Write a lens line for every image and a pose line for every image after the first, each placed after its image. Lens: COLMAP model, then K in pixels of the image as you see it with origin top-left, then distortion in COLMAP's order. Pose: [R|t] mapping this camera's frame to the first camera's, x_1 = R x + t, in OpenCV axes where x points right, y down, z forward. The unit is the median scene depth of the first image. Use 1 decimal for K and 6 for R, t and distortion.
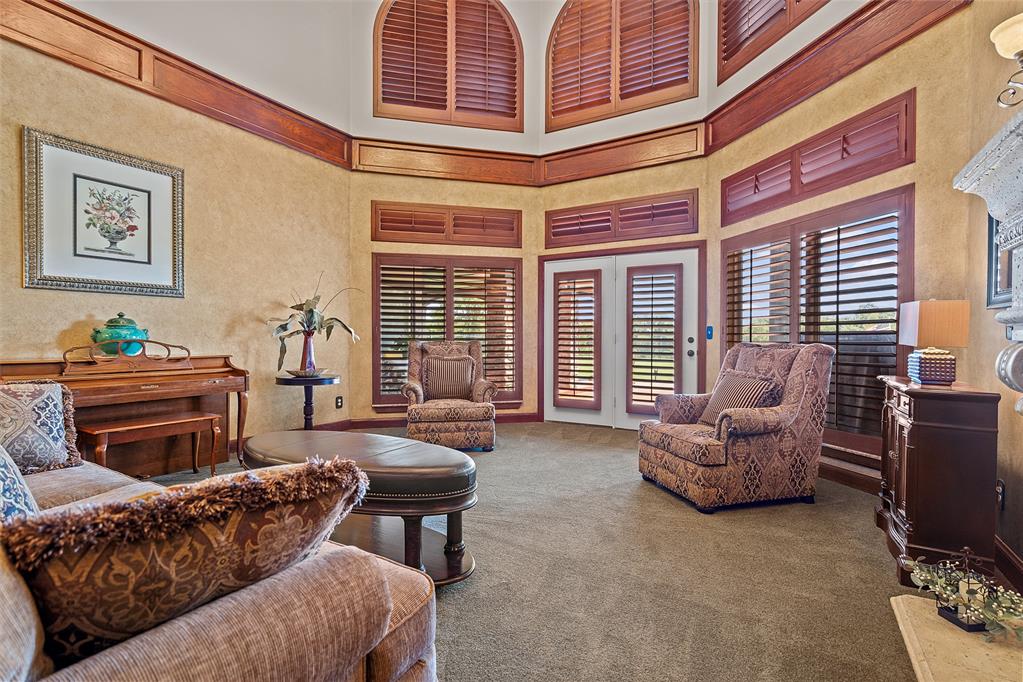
lens RADIAL K [[476.8, 0, 511.5], [0, 476.8, 341.0], [0, 0, 1]] dist [0.000589, 0.000951]
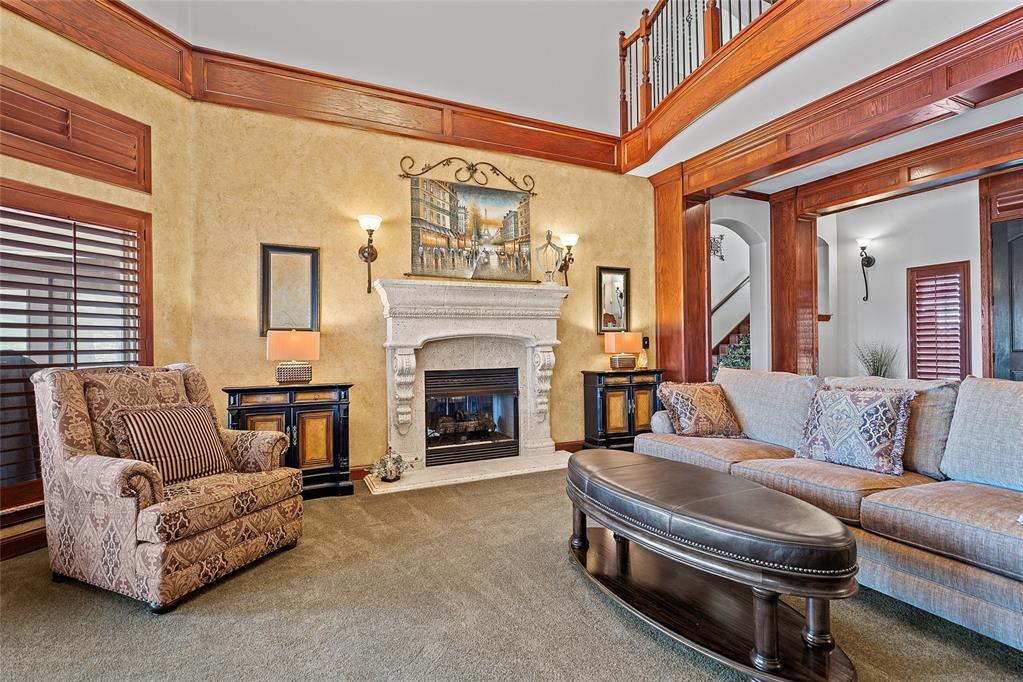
lens RADIAL K [[476.8, 0, 511.5], [0, 476.8, 341.0], [0, 0, 1]] dist [0.000589, 0.000951]
pose [[-0.830194, 0.010650, 0.557372, -0.274154], [0.012208, 0.999925, -0.000923, -0.018250], [-0.557340, 0.006038, -0.830262, 0.894285]]
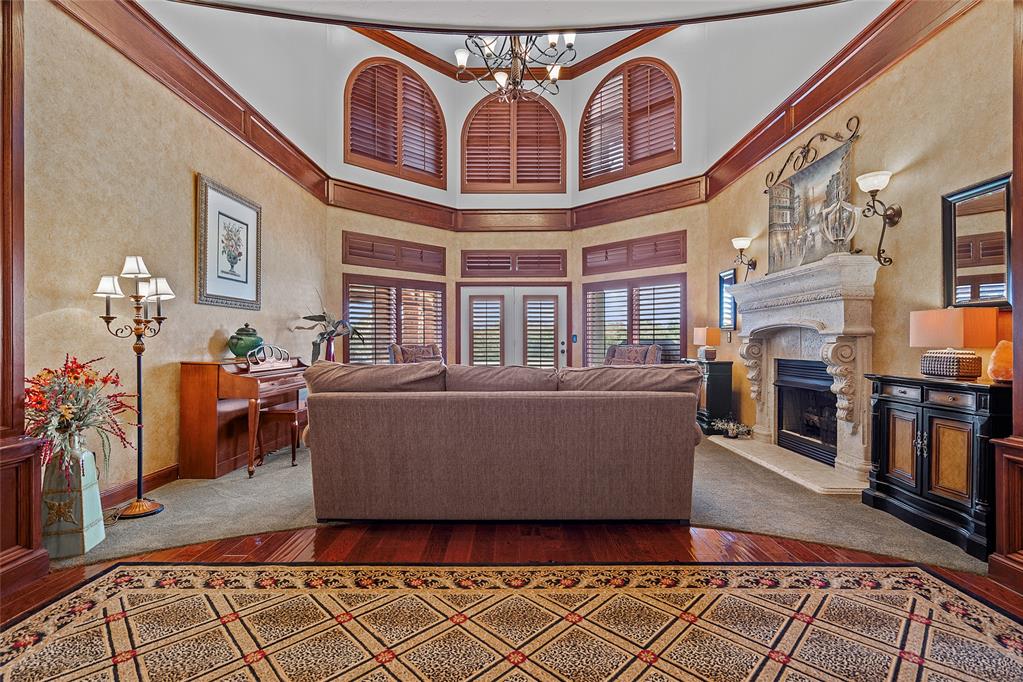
lens RADIAL K [[481.1, 0, 515.1], [0, 481.1, 336.6], [0, 0, 1]] dist [-0.000229, 0.001064]
pose [[0.858712, 0.001909, 0.512455, -0.618963], [0.007688, 0.999833, -0.016607, 0.001419], [-0.512401, 0.018201, 0.858554, -0.320497]]
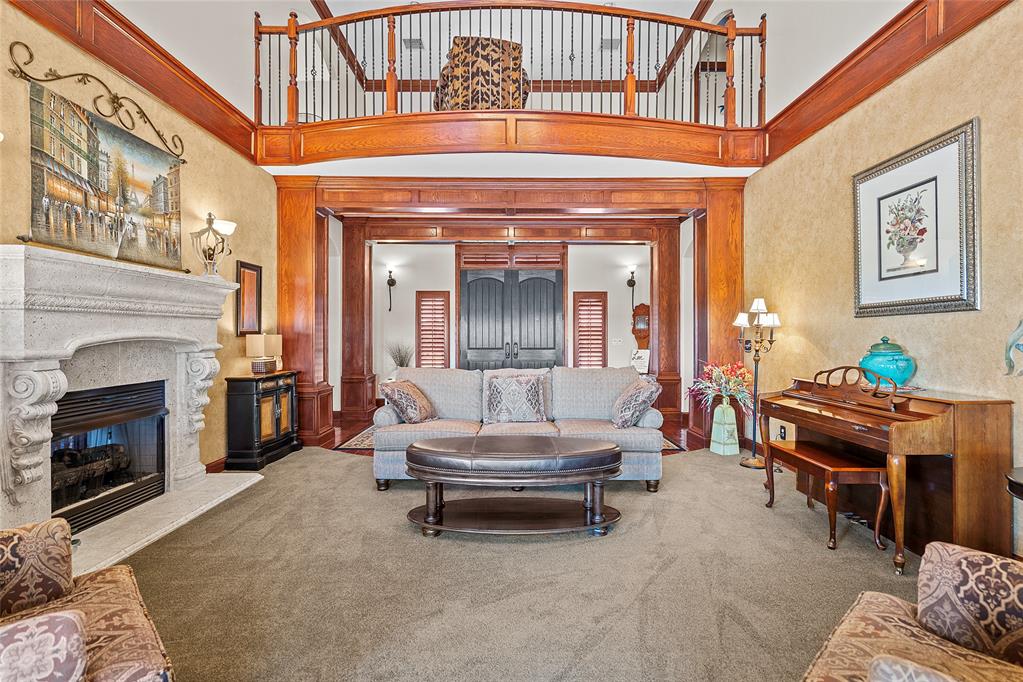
lens RADIAL K [[481.1, 0, 515.1], [0, 481.1, 336.6], [0, 0, 1]] dist [-0.000229, 0.001064]
pose [[-0.856748, -0.004791, -0.515713, 0.172376], [-0.009577, 0.999932, 0.006621, -0.042341], [0.515646, 0.010611, -0.856736, 1.017088]]
